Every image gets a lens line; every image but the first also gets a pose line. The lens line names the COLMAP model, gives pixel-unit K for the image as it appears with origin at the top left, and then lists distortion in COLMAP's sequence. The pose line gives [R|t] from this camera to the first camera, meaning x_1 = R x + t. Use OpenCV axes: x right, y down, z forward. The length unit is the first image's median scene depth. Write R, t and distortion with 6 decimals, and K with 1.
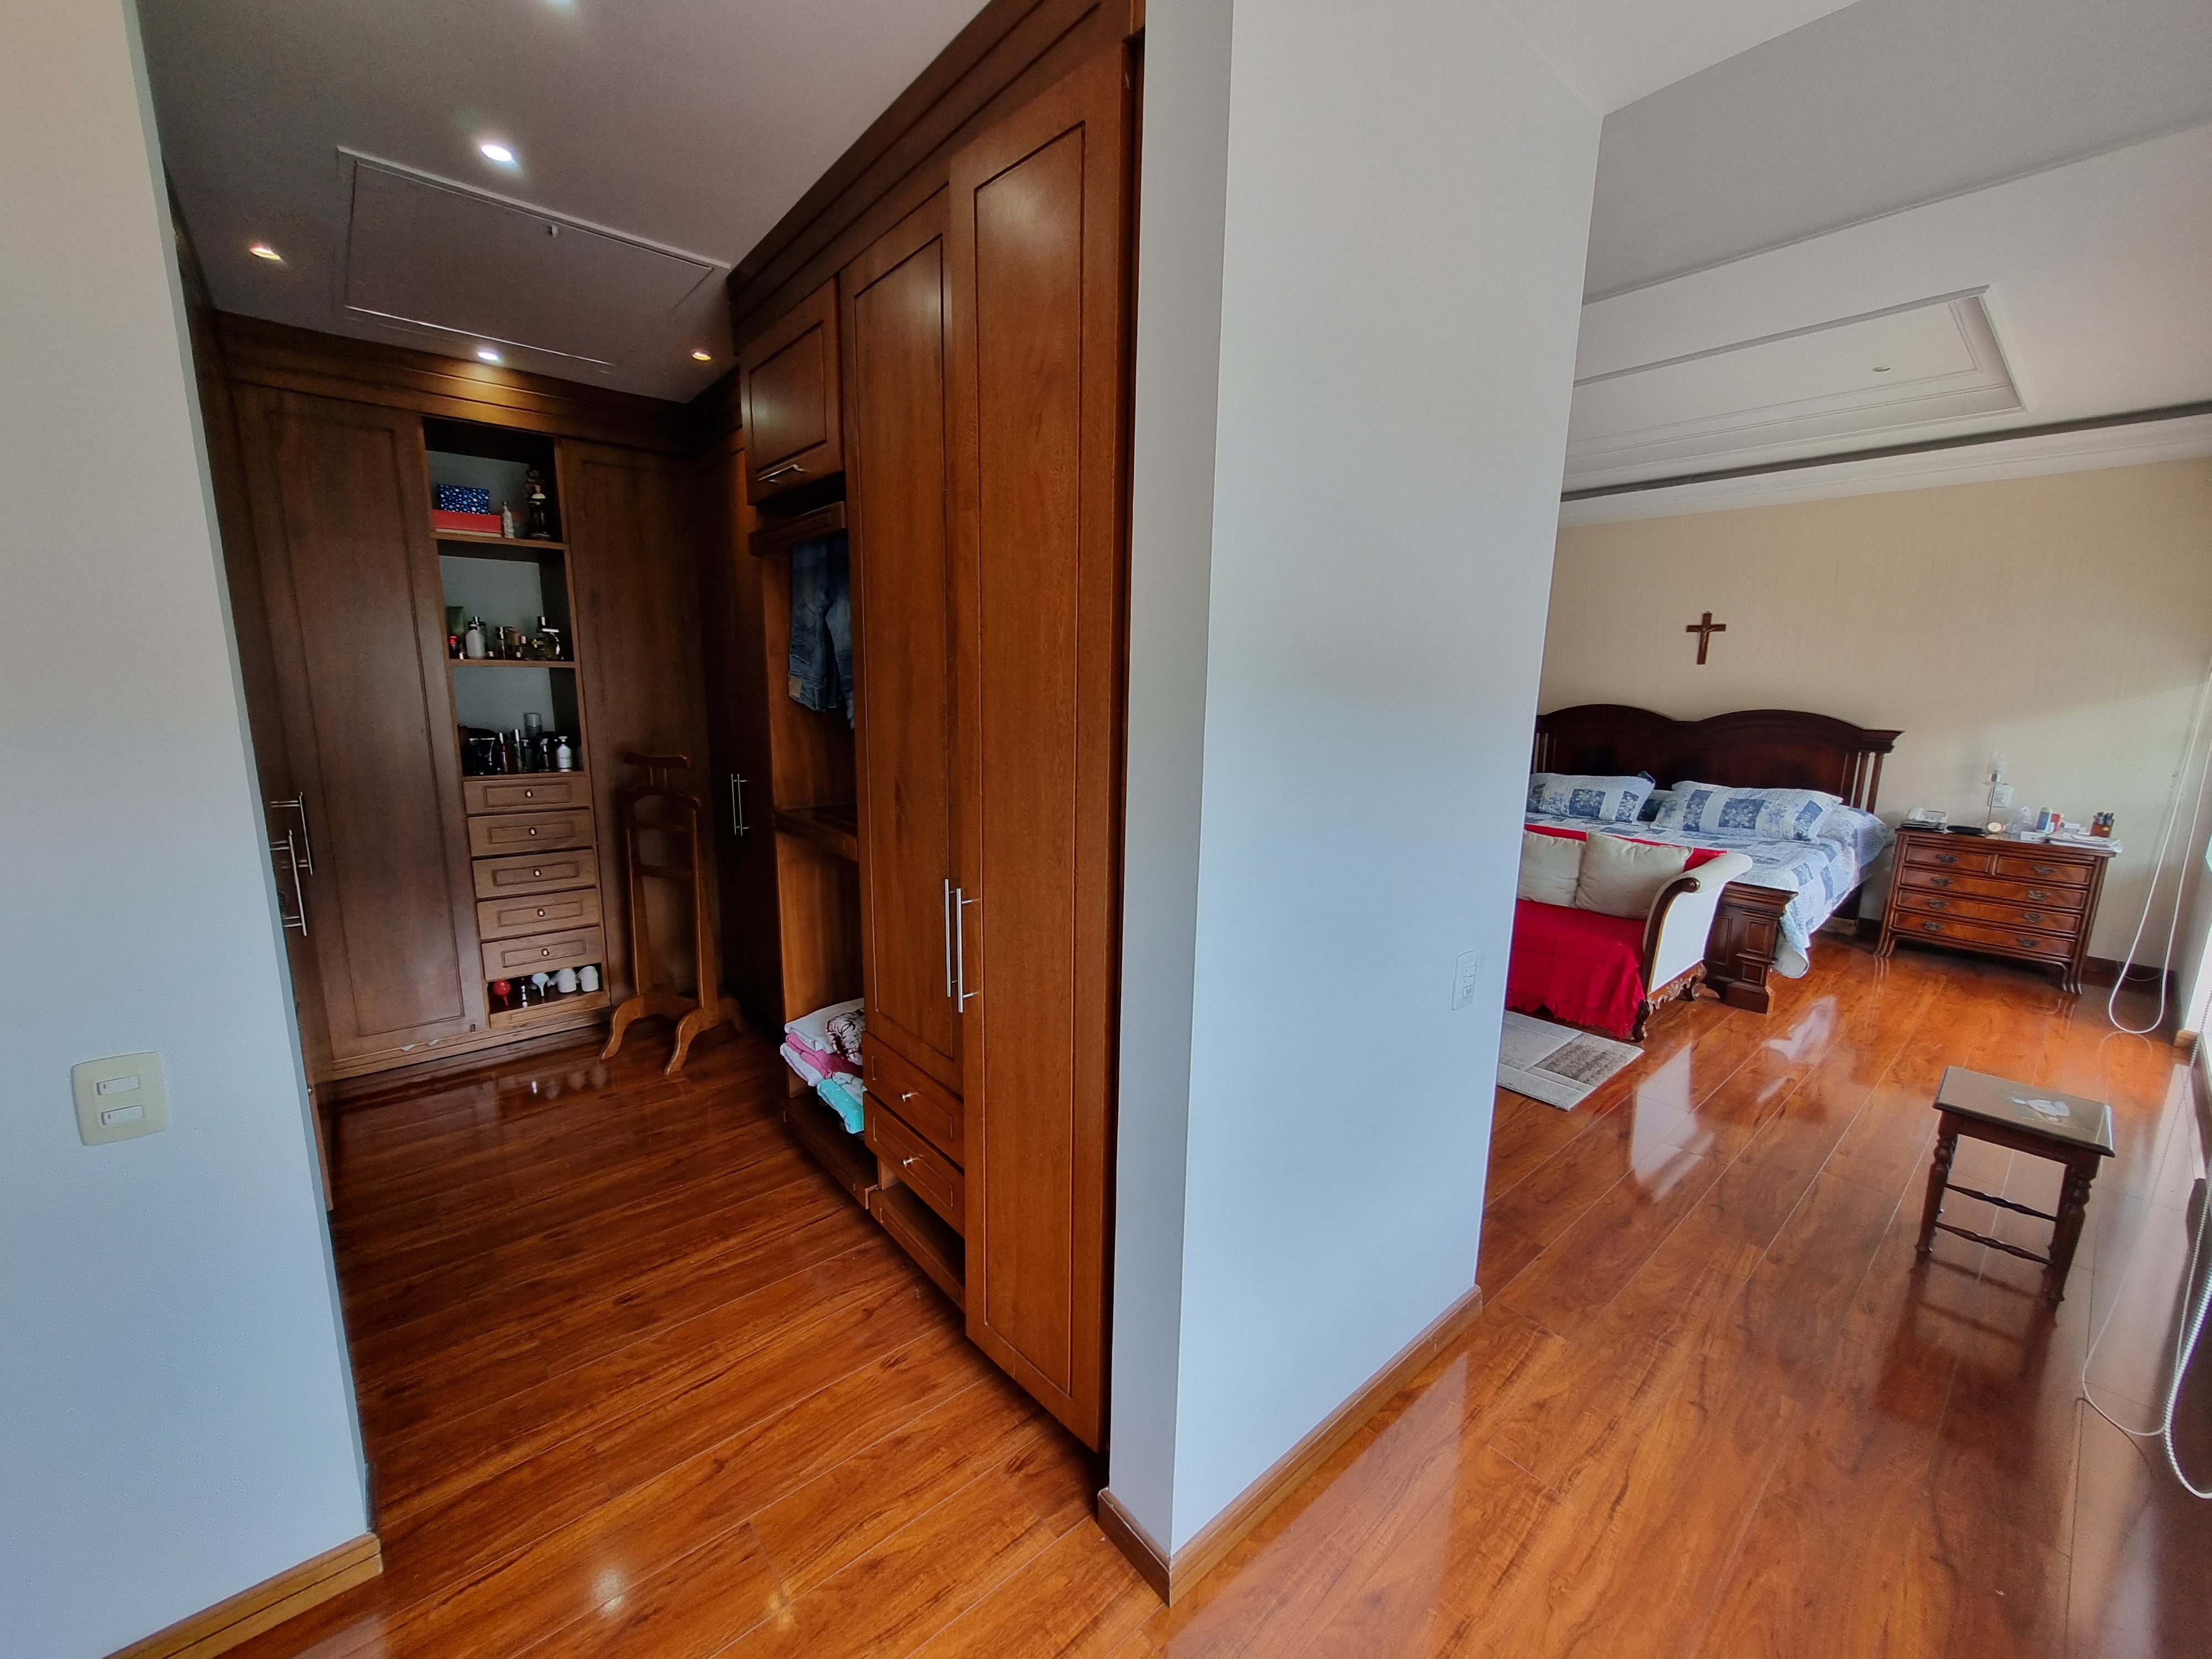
lens RADIAL K [[861.4, 0, 1094.8], [0, 861.4, 829.9], [0, 0, 1]] dist [-0.000777, 0.000701]
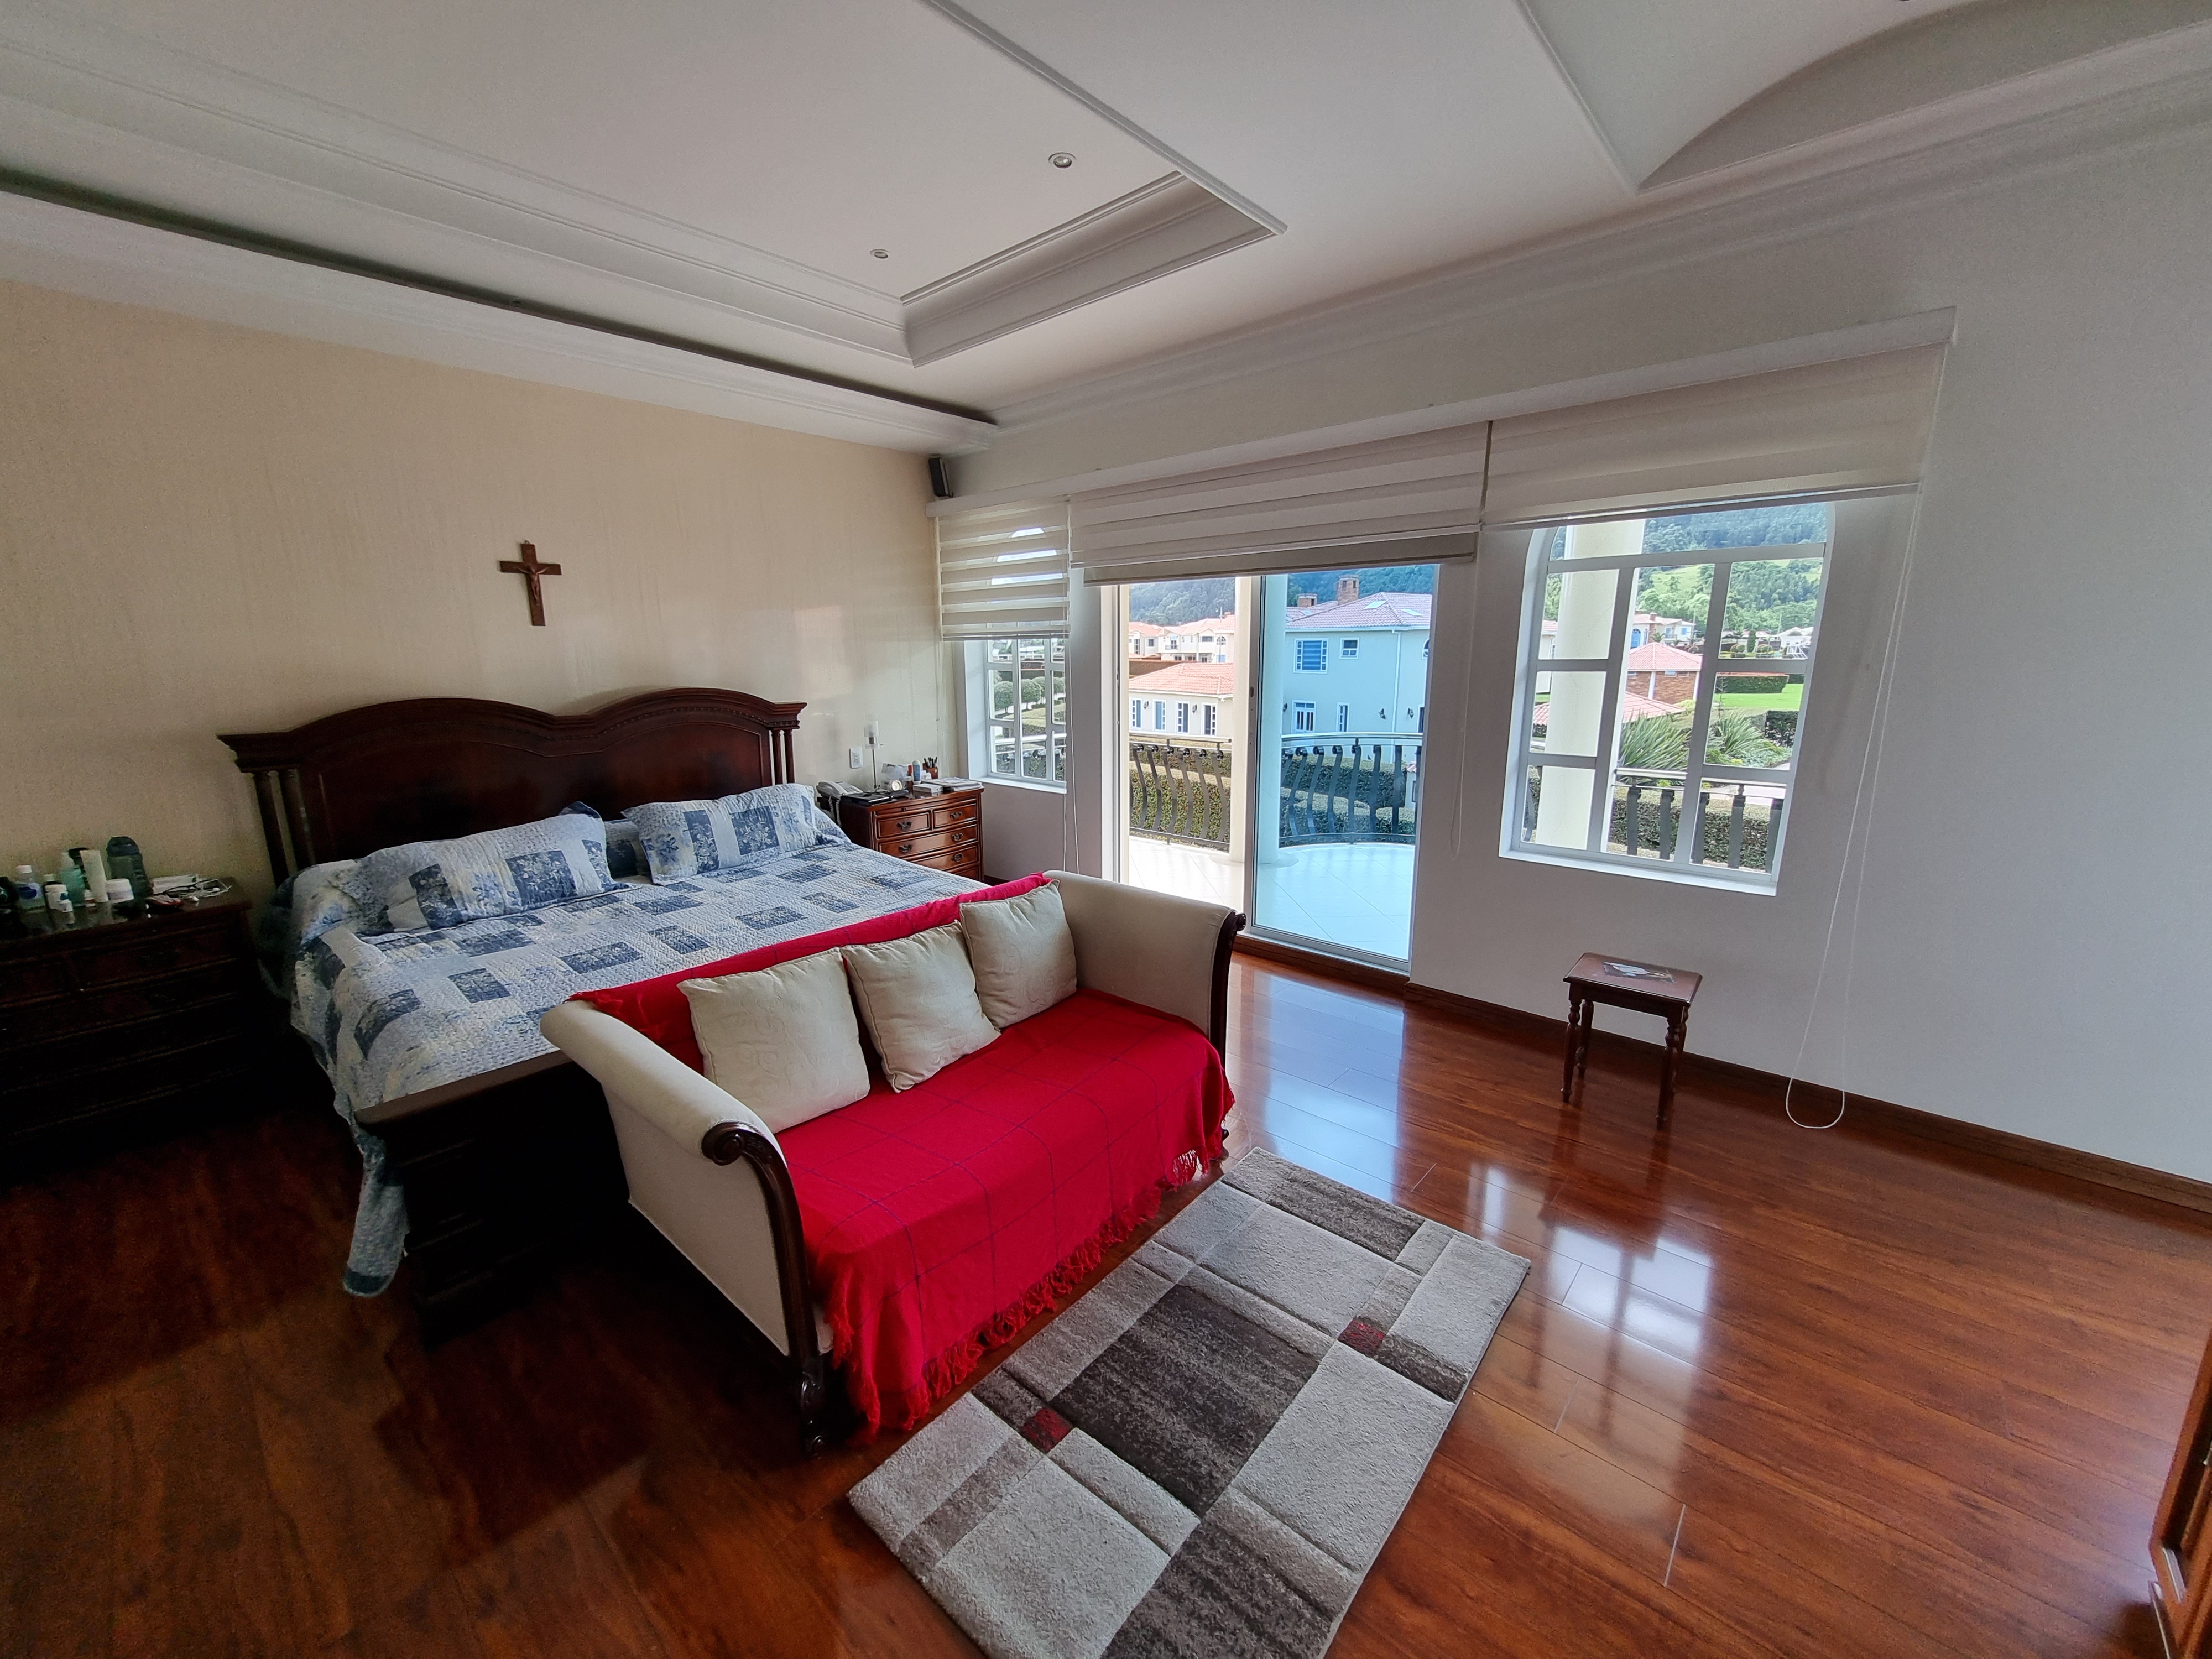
lens RADIAL K [[861.4, 0, 1098.9], [0, 861.4, 828.0], [0, 0, 1]] dist [-0.000777, 0.000701]
pose [[-0.145655, -0.215331, 0.965617, -0.007135], [0.176567, 0.954699, 0.239530, -0.142093], [-0.973452, 0.205385, -0.101036, 0.764669]]
